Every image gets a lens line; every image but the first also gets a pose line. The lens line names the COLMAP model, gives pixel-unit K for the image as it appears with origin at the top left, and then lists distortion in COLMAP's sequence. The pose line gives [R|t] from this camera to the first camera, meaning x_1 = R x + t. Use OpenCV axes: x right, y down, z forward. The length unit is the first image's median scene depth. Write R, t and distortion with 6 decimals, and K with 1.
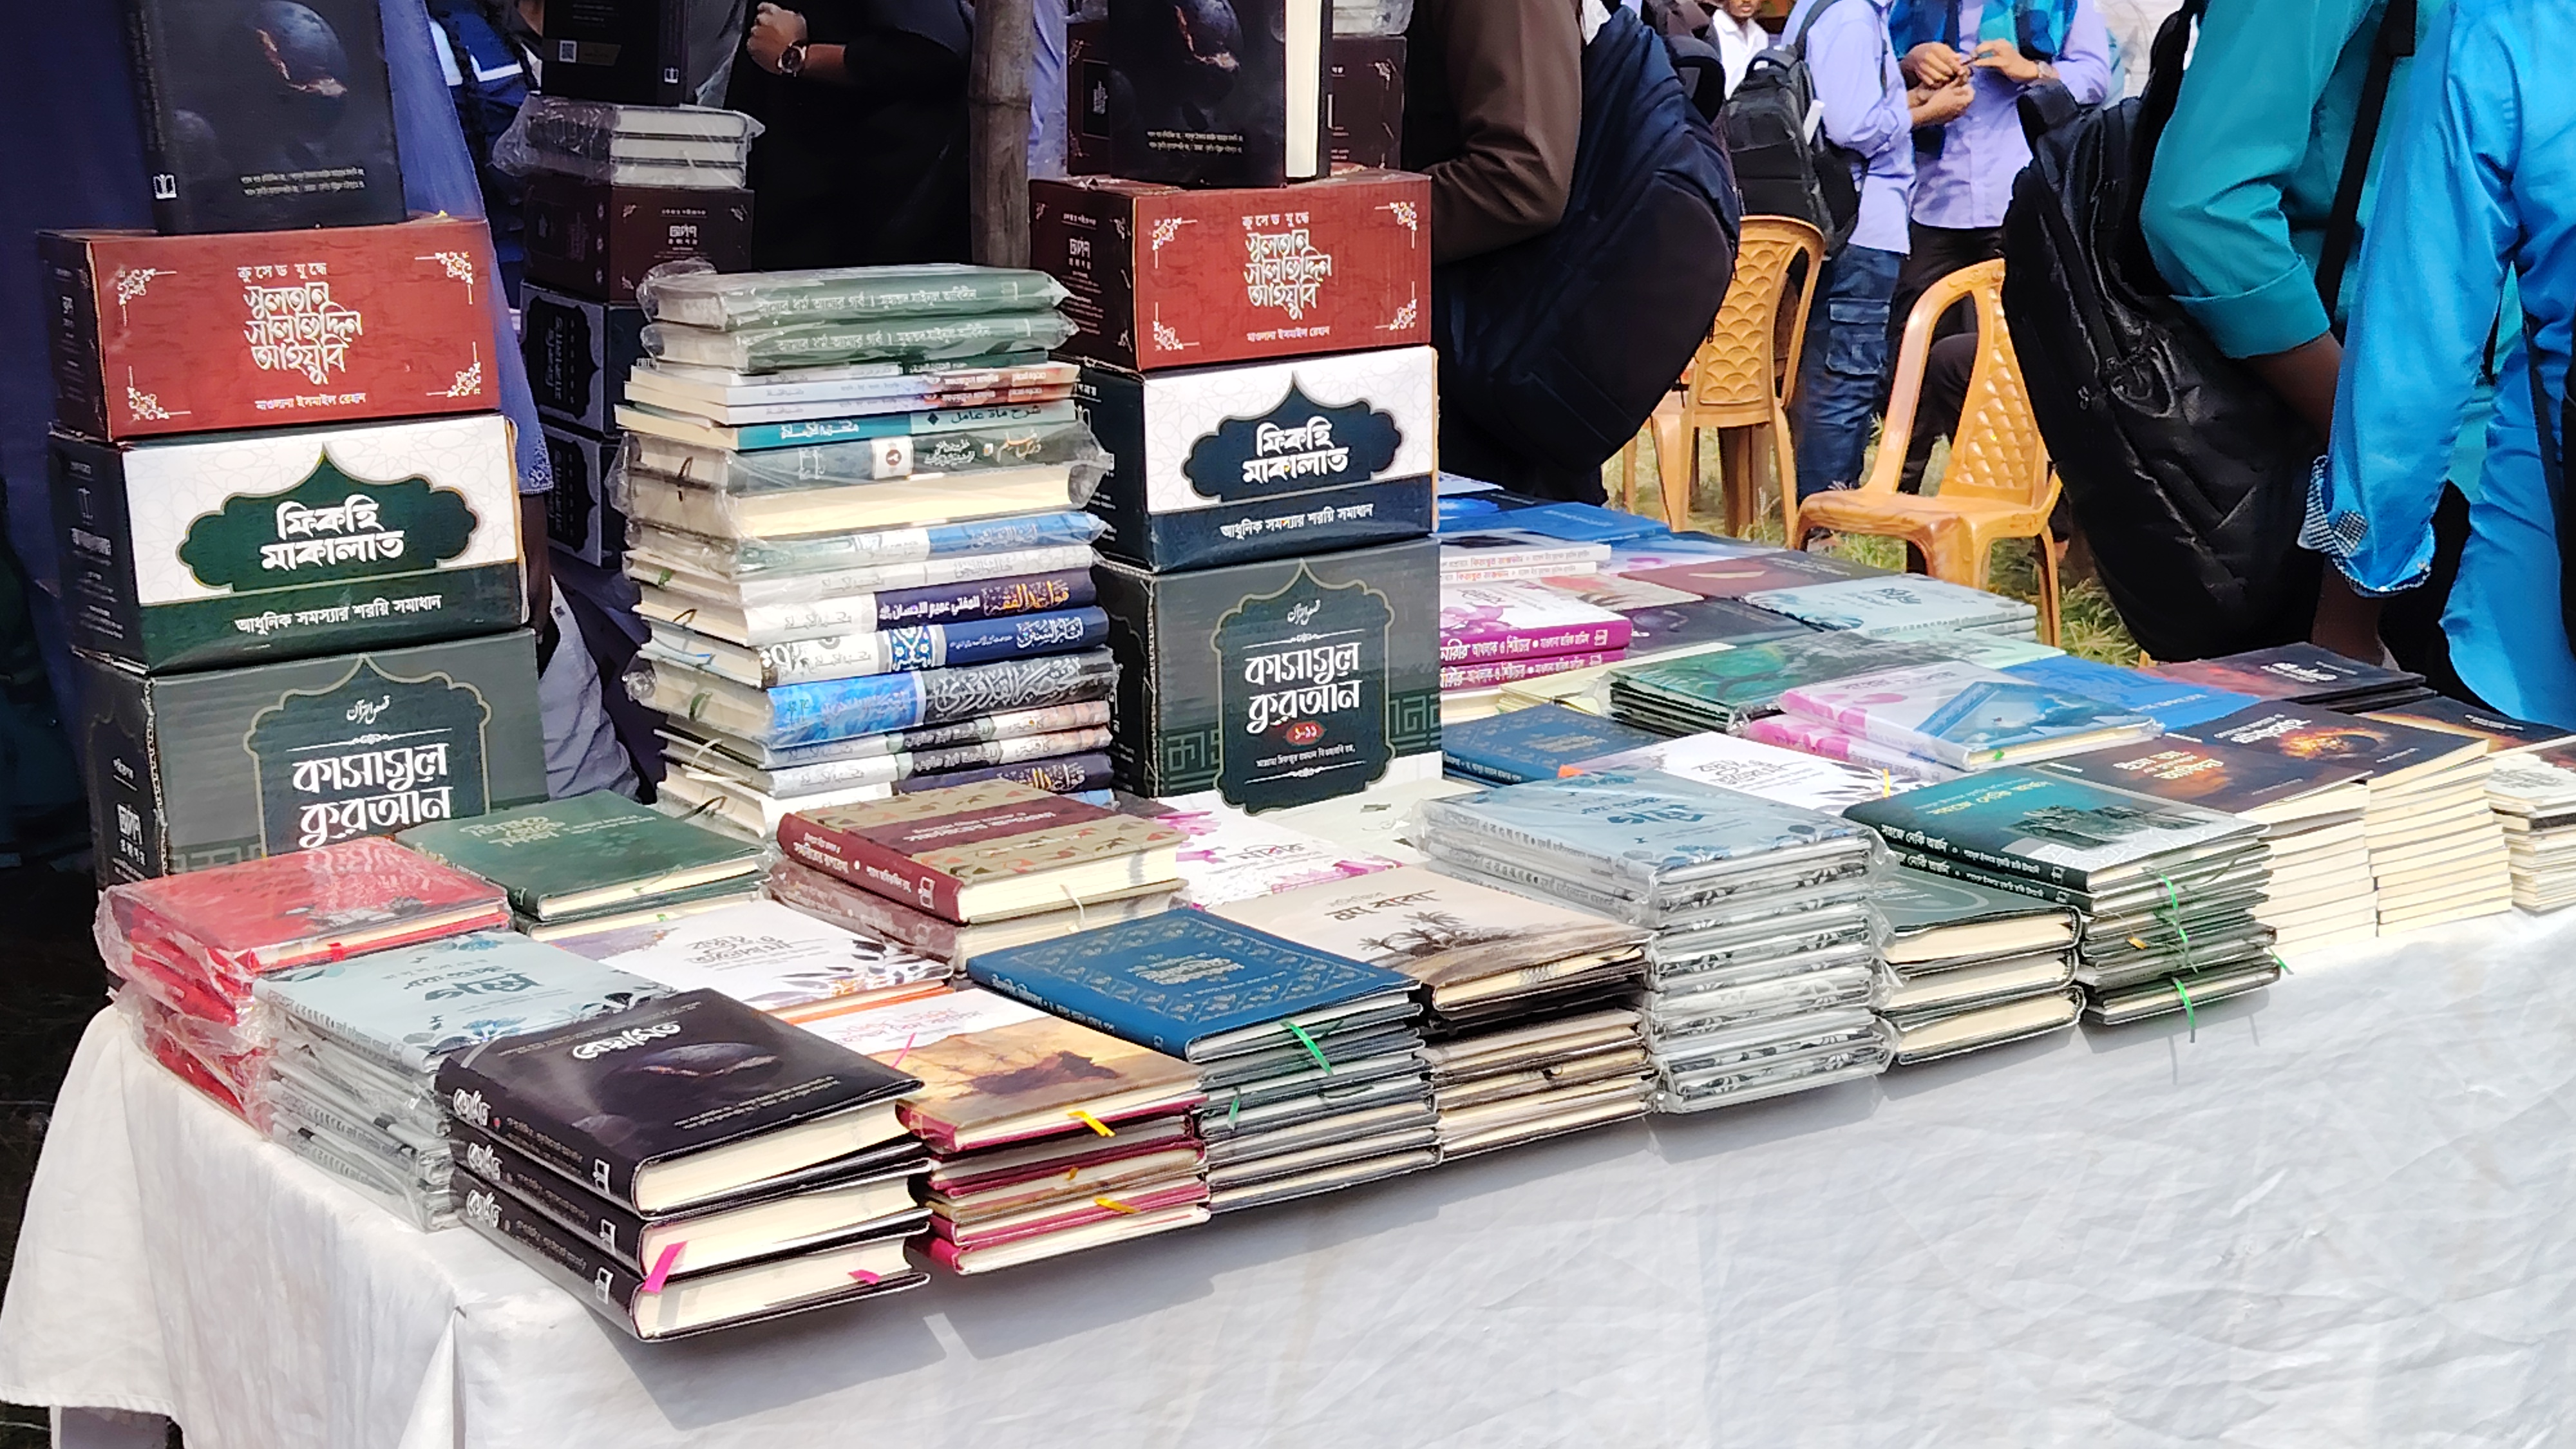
lens RADIAL K [[3589.6, 0, 1288.8], [0, 3589.6, 719.0], [0, 0, 1]] dist [0.188135, 0.000000]
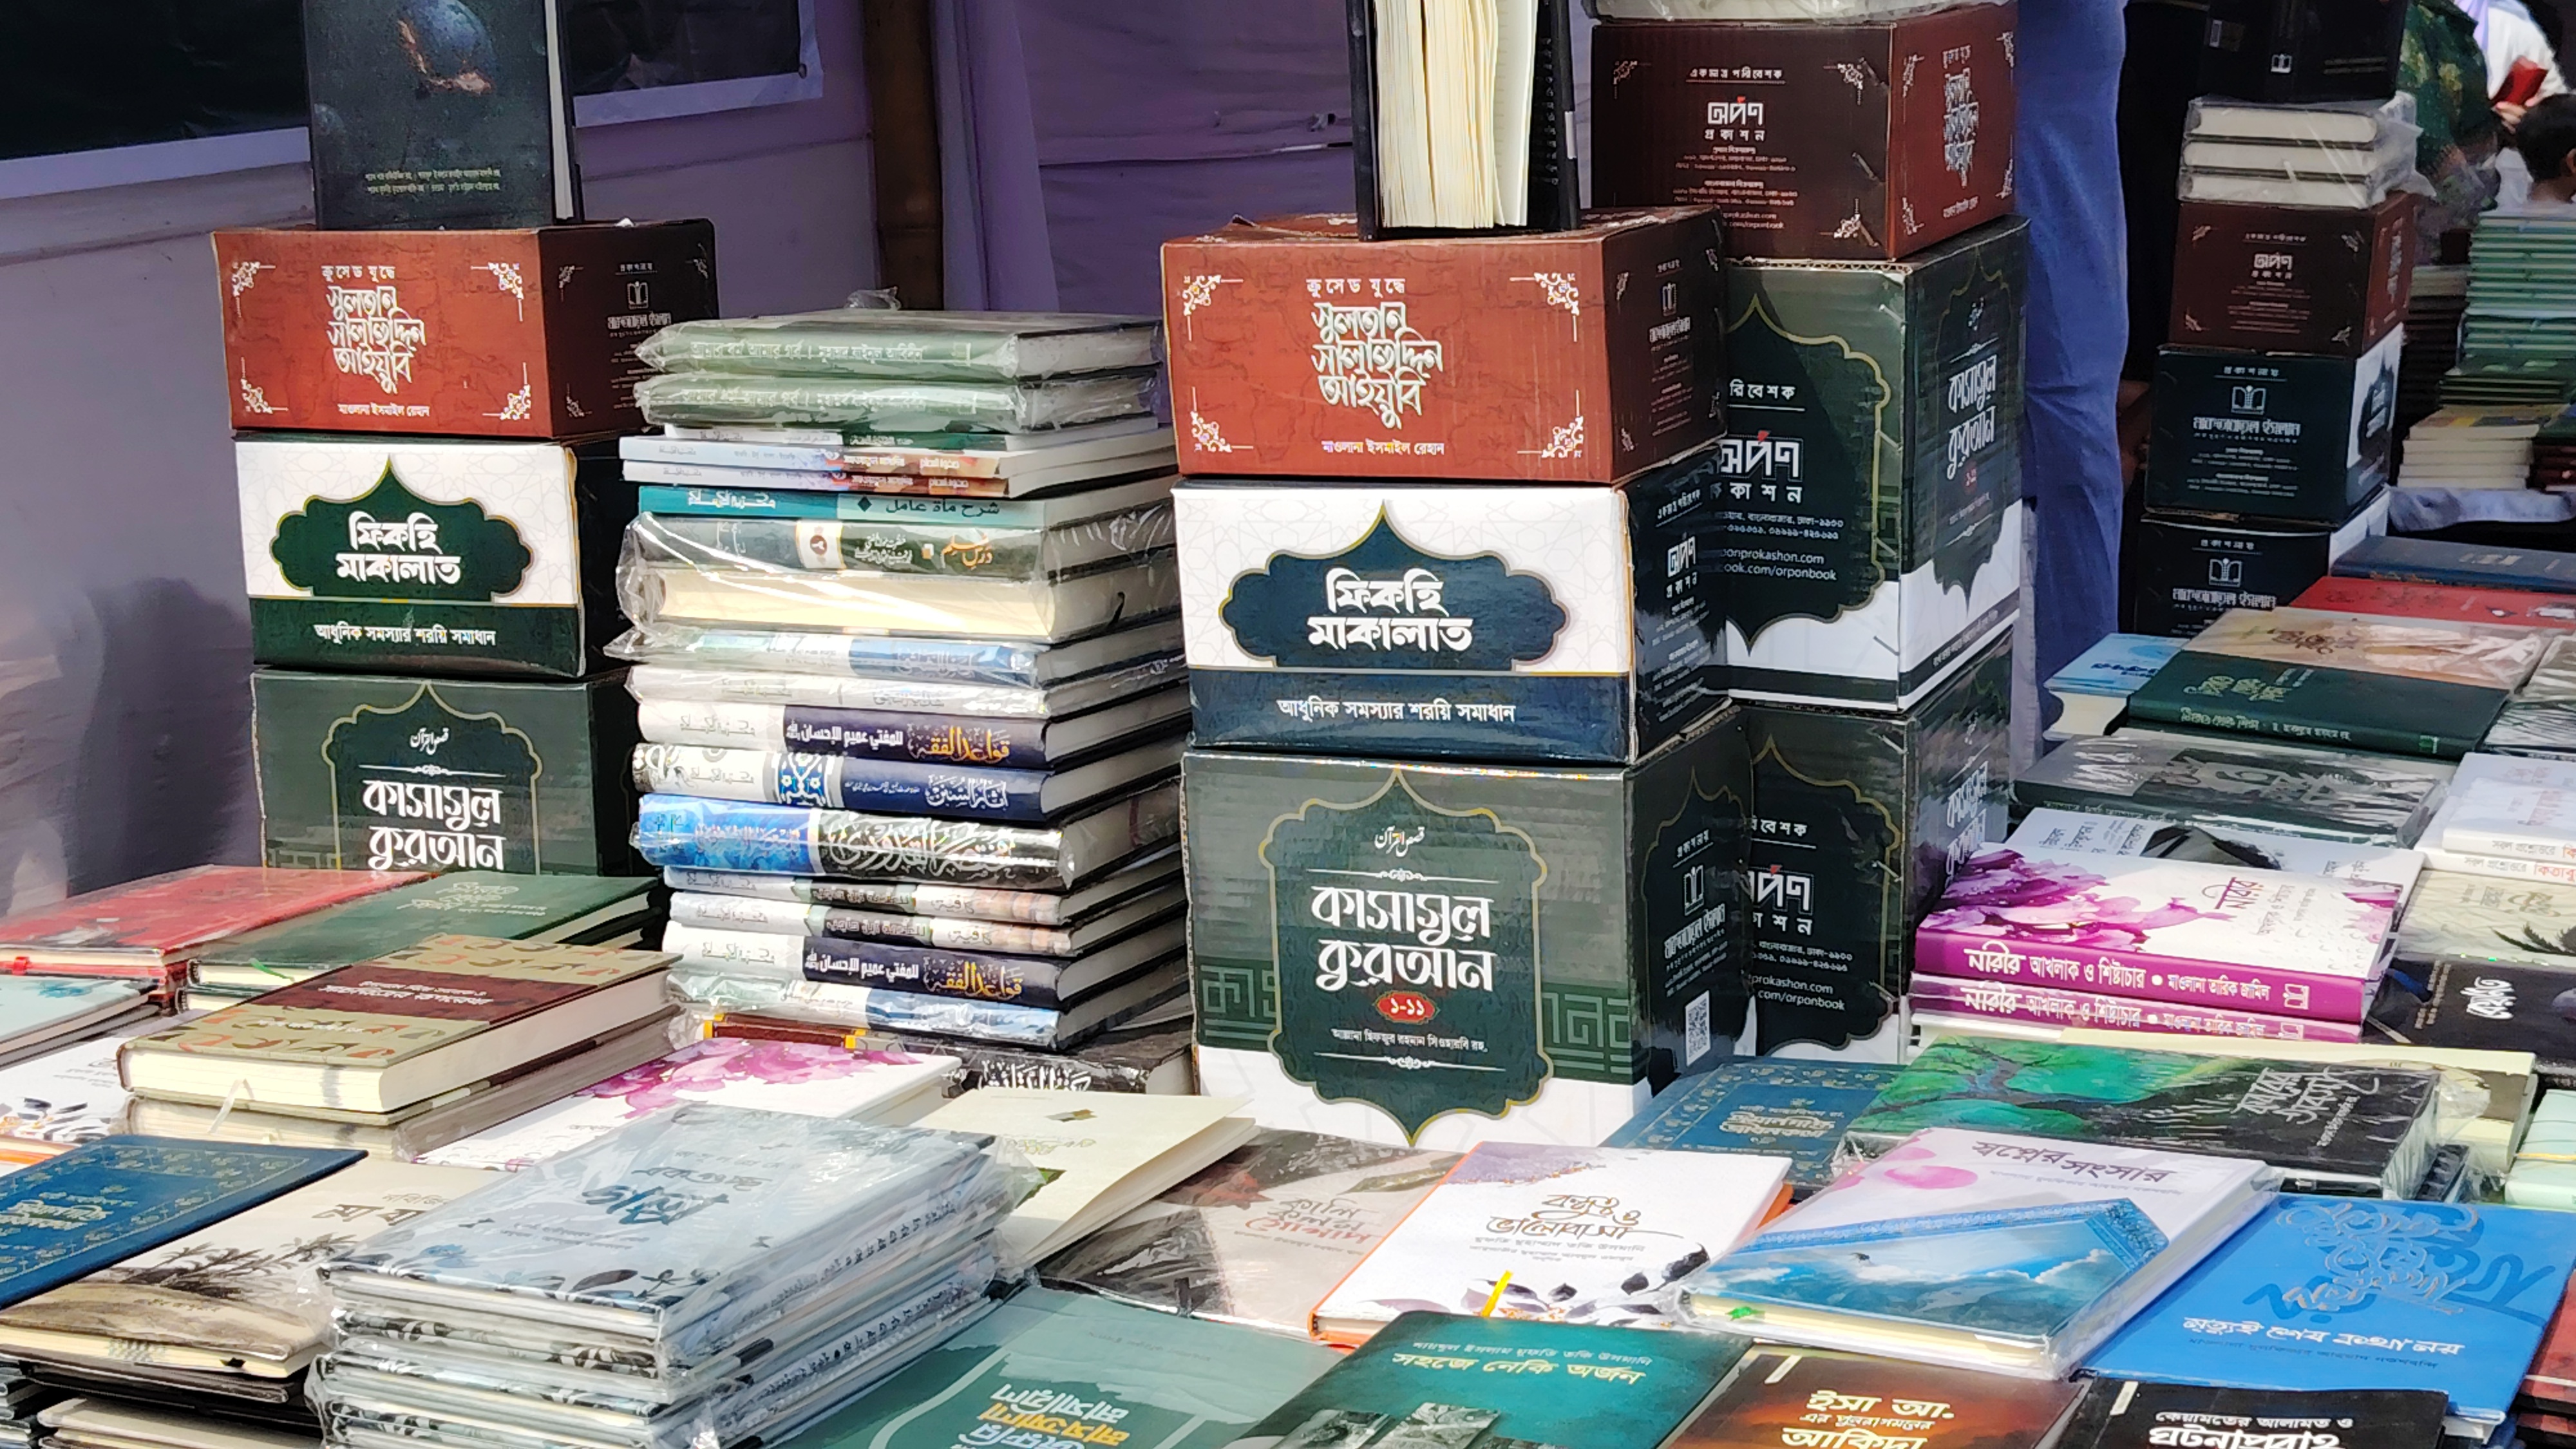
lens RADIAL K [[3589.6, 0, 1289.5], [0, 3589.6, 738.8], [0, 0, 1]] dist [0.188135, 0.000000]
pose [[0.536708, 0.166556, -0.827166, 0.622406], [-0.155027, 0.983100, 0.097365, -0.124189], [0.829404, 0.075977, 0.553459, 0.635164]]
